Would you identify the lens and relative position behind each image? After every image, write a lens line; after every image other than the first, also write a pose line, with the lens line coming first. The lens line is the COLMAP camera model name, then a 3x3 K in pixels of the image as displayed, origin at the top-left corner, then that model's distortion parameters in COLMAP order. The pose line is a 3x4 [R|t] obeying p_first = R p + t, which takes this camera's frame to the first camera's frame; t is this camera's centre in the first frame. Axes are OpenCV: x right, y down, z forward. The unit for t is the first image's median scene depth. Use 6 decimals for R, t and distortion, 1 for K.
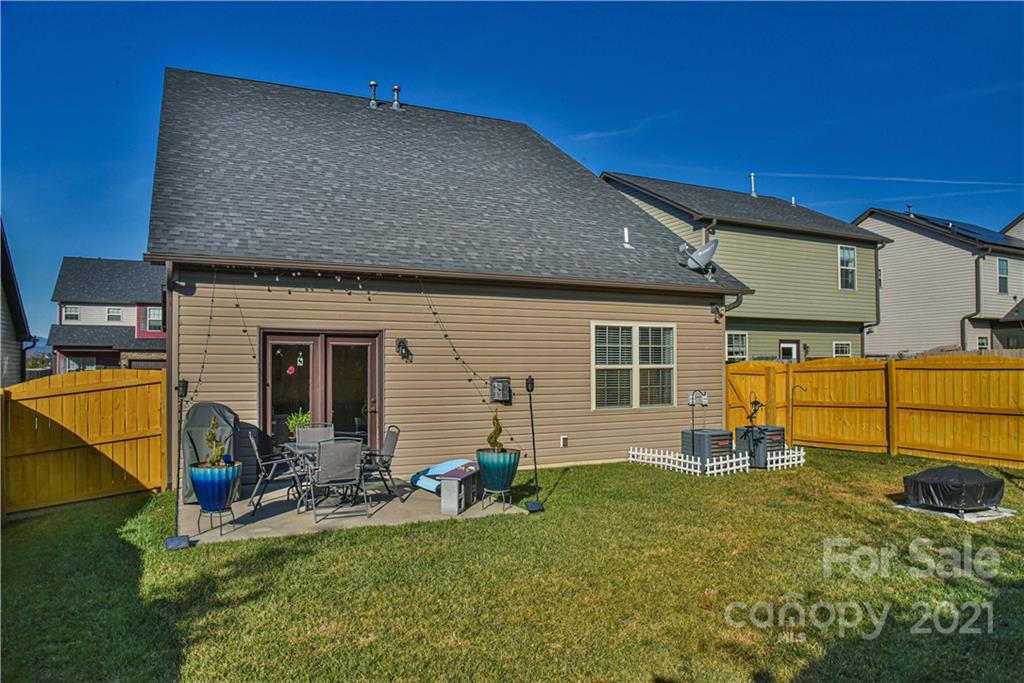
lens RADIAL K [[704.6, 0, 512.0], [0, 704.6, 341.5], [0, 0, 1]] dist [-0.038295, 0.003314]
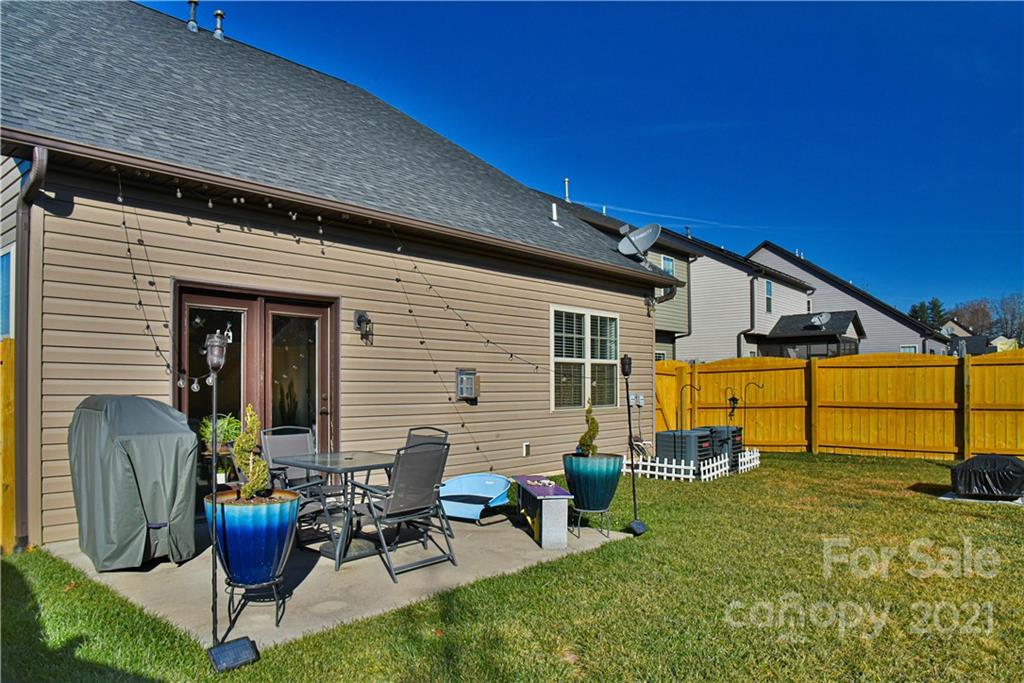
lens RADIAL K [[725.6, 0, 510.2], [0, 725.6, 370.1], [0, 0, 1]] dist [-0.039746, 0.004731]
pose [[0.921689, 0.009111, 0.387822, -0.265126], [-0.013592, 0.999869, 0.008814, 0.041588], [-0.387690, -0.013395, 0.921692, 0.226402]]
